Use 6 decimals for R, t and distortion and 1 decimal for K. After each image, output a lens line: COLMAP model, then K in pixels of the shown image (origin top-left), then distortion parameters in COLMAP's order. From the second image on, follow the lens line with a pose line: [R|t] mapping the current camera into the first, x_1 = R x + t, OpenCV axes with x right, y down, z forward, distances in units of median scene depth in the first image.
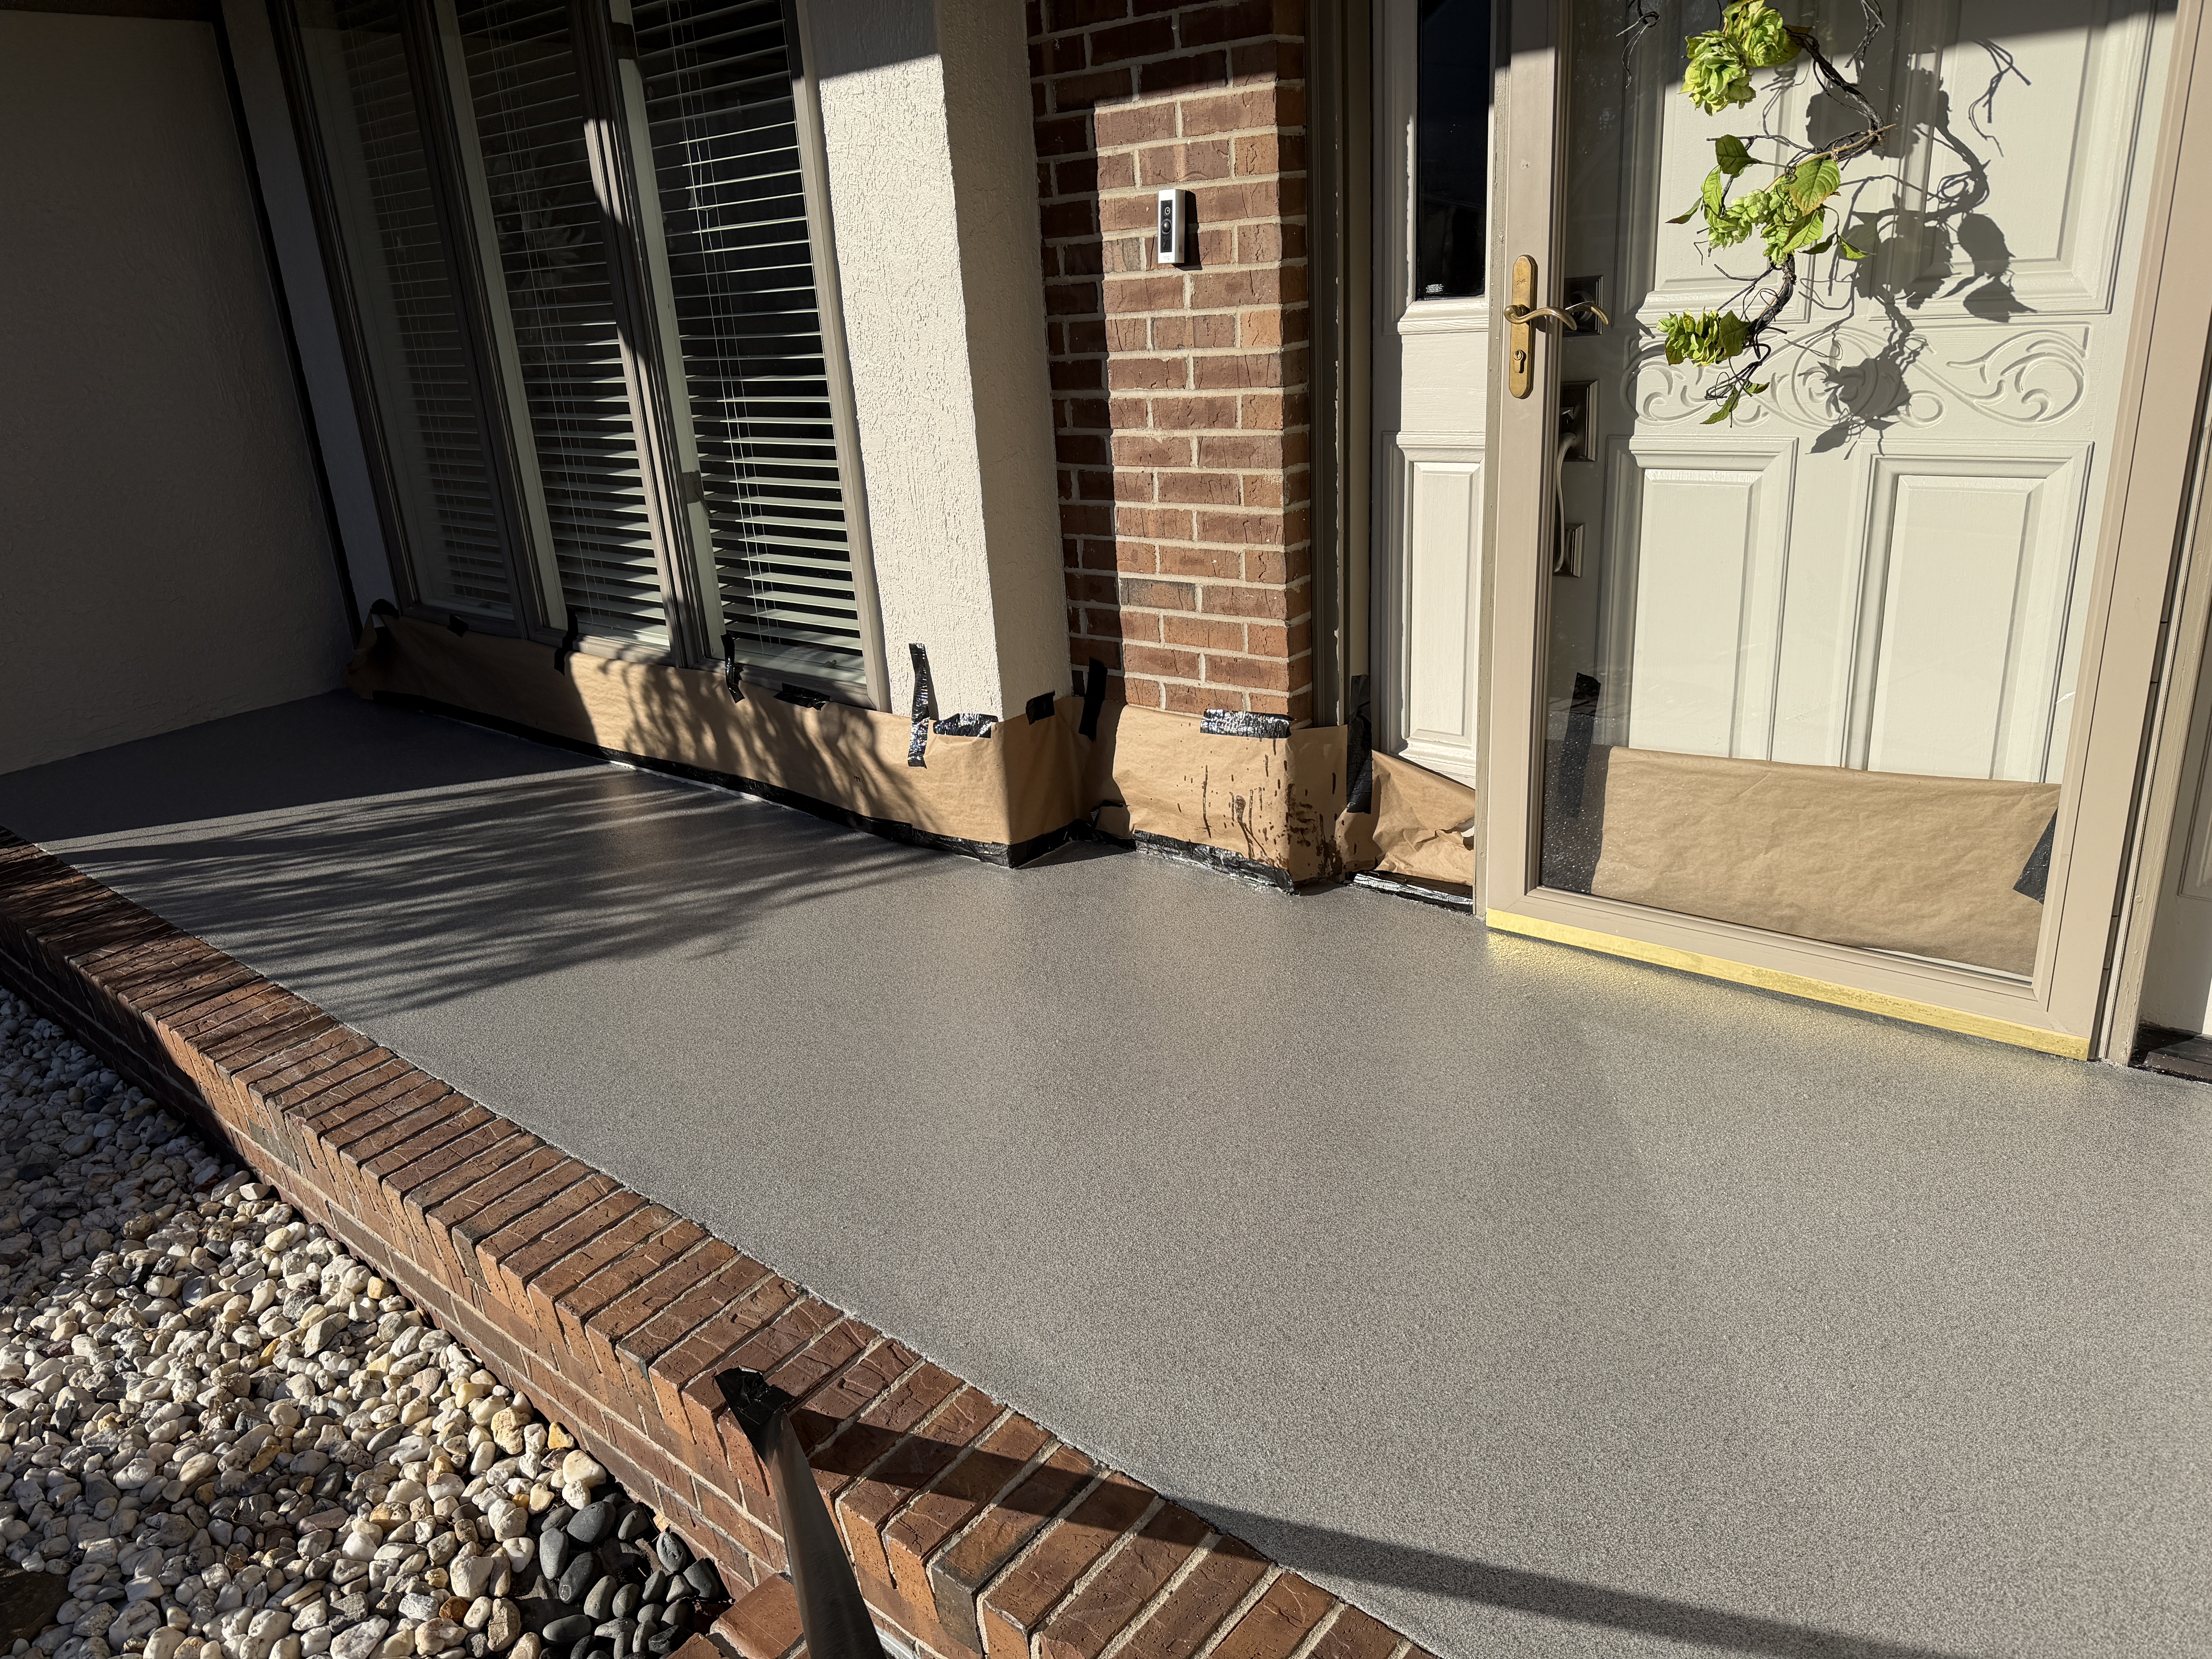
lens RADIAL K [[1541.8, 0, 1108.2], [0, 1541.8, 840.5], [0, 0, 1]] dist [0.001070, -0.008424]
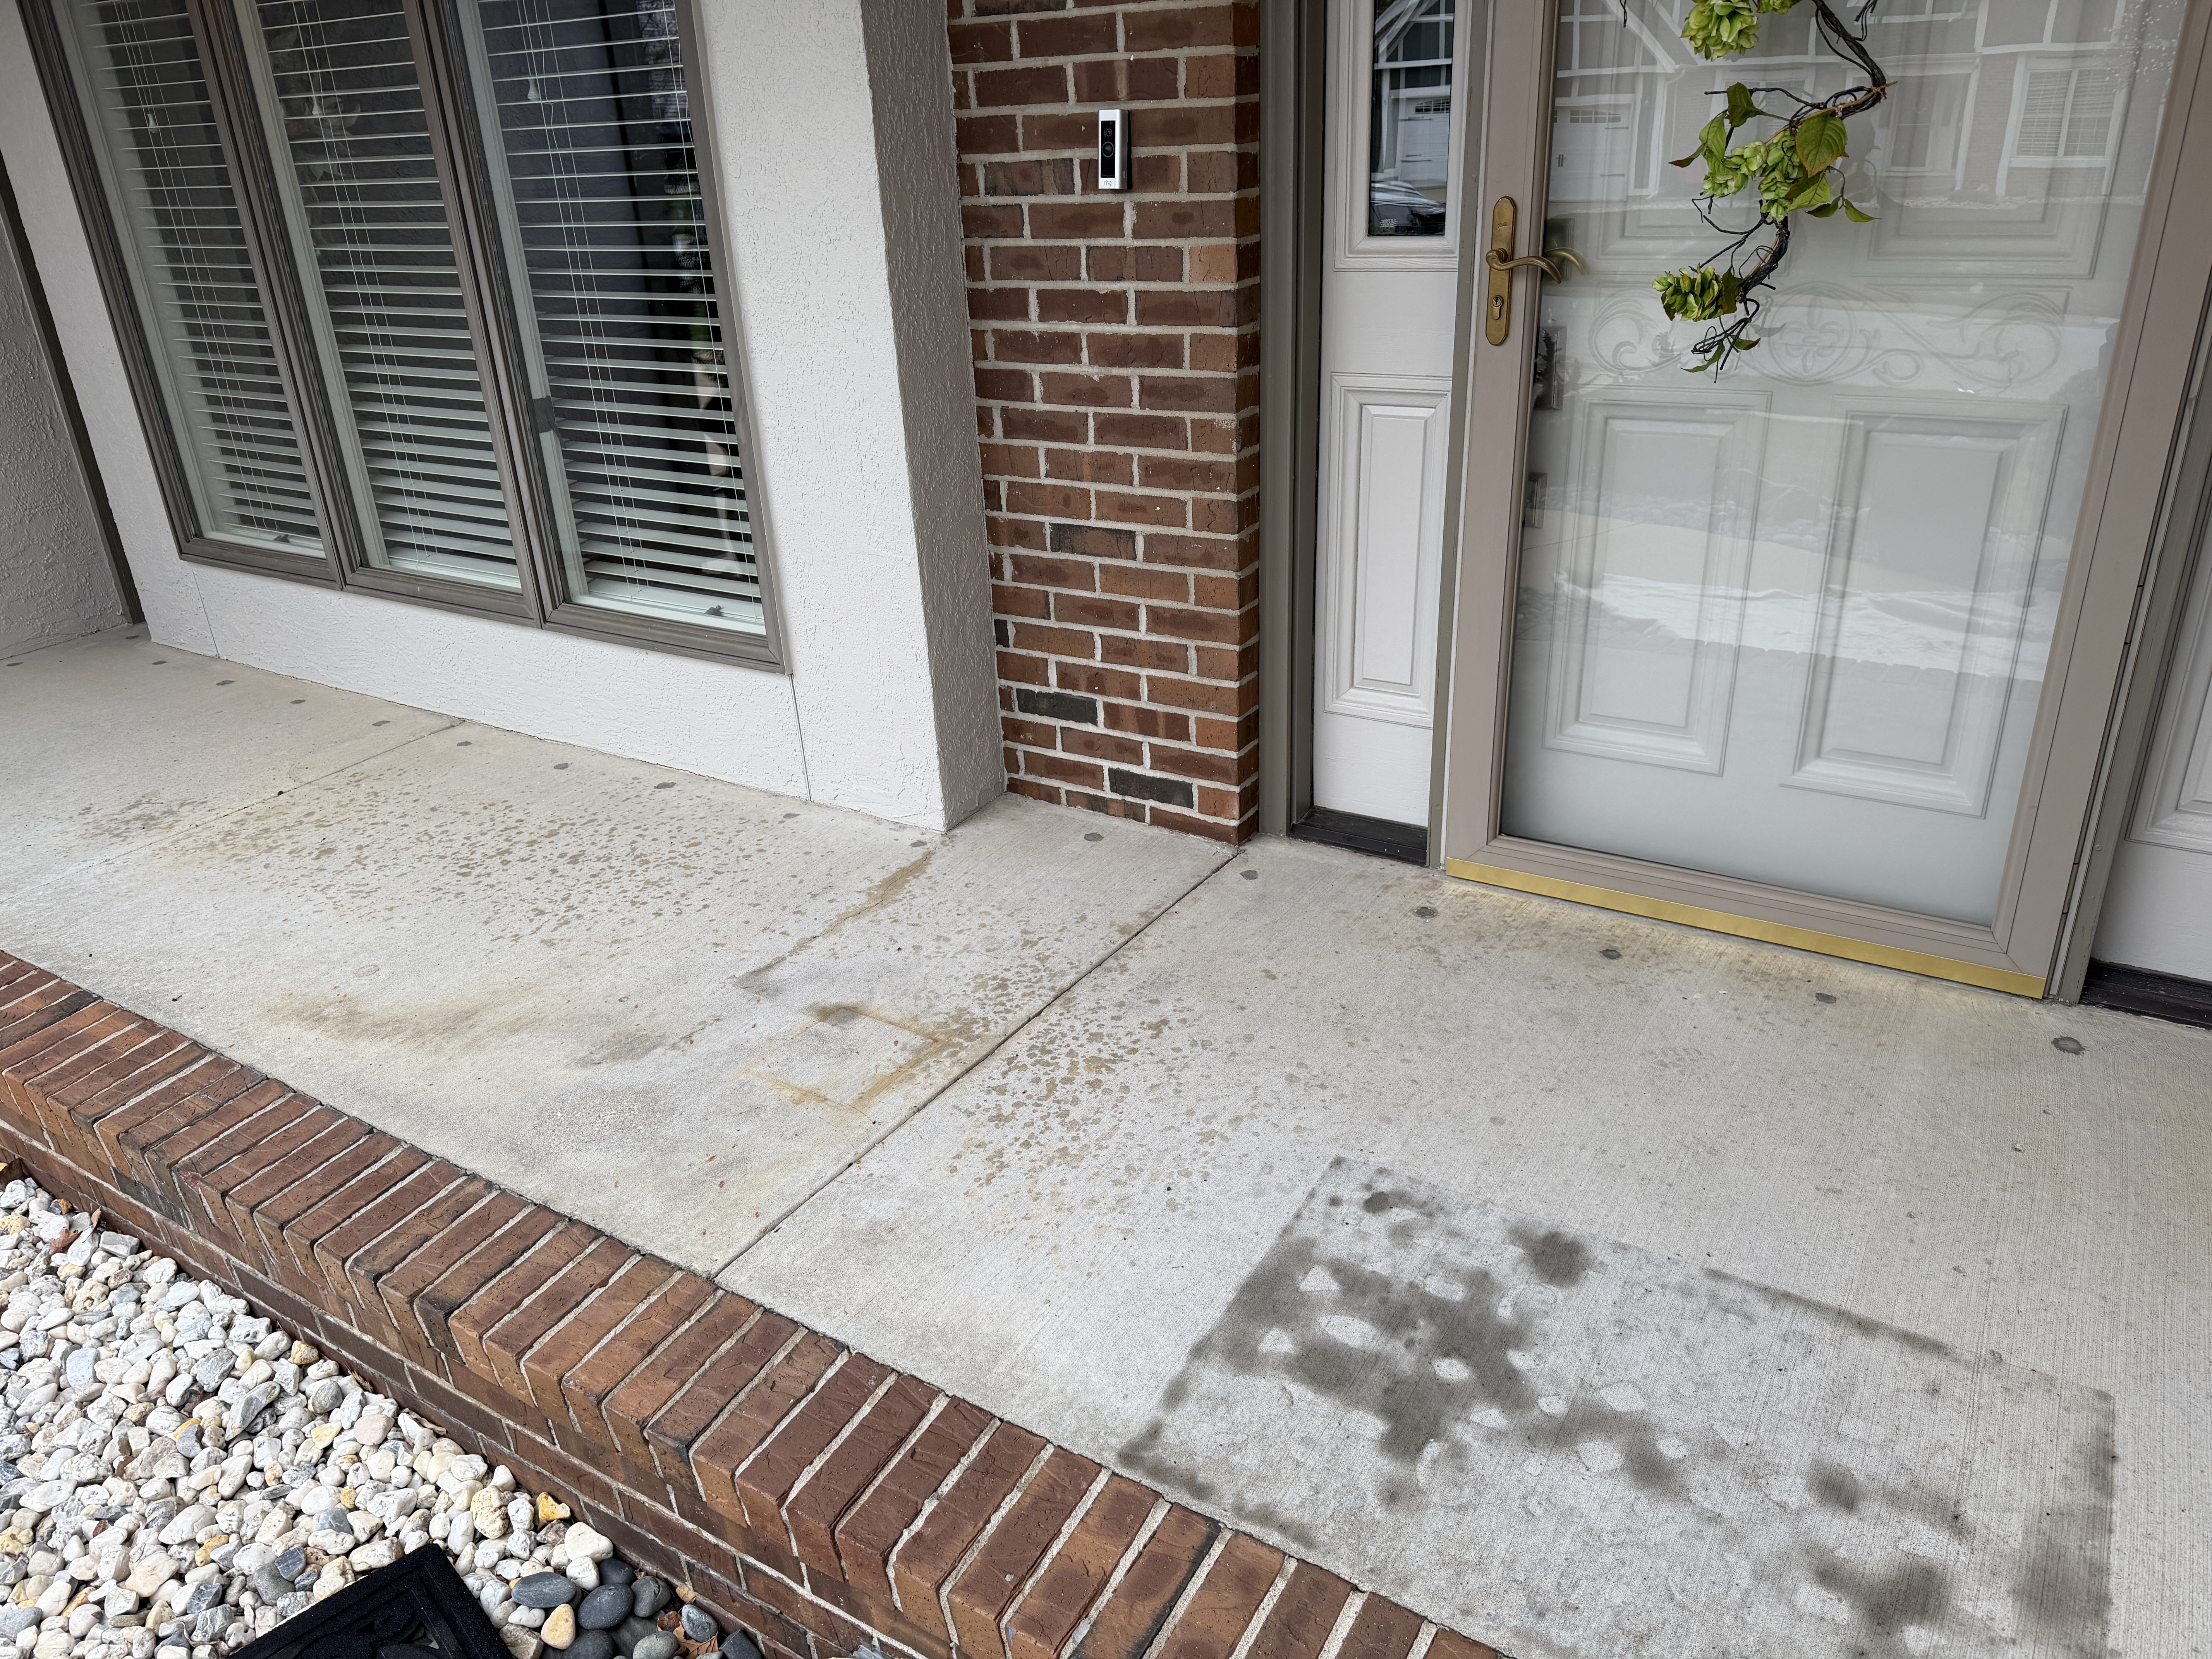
lens RADIAL K [[1541.8, 0, 1109.1], [0, 1541.8, 821.6], [0, 0, 1]] dist [0.001070, -0.008424]
pose [[0.987740, -0.043234, 0.150002, -0.114708], [0.032919, 0.996962, 0.070585, -0.057821], [-0.152598, -0.064782, 0.986163, 0.055455]]
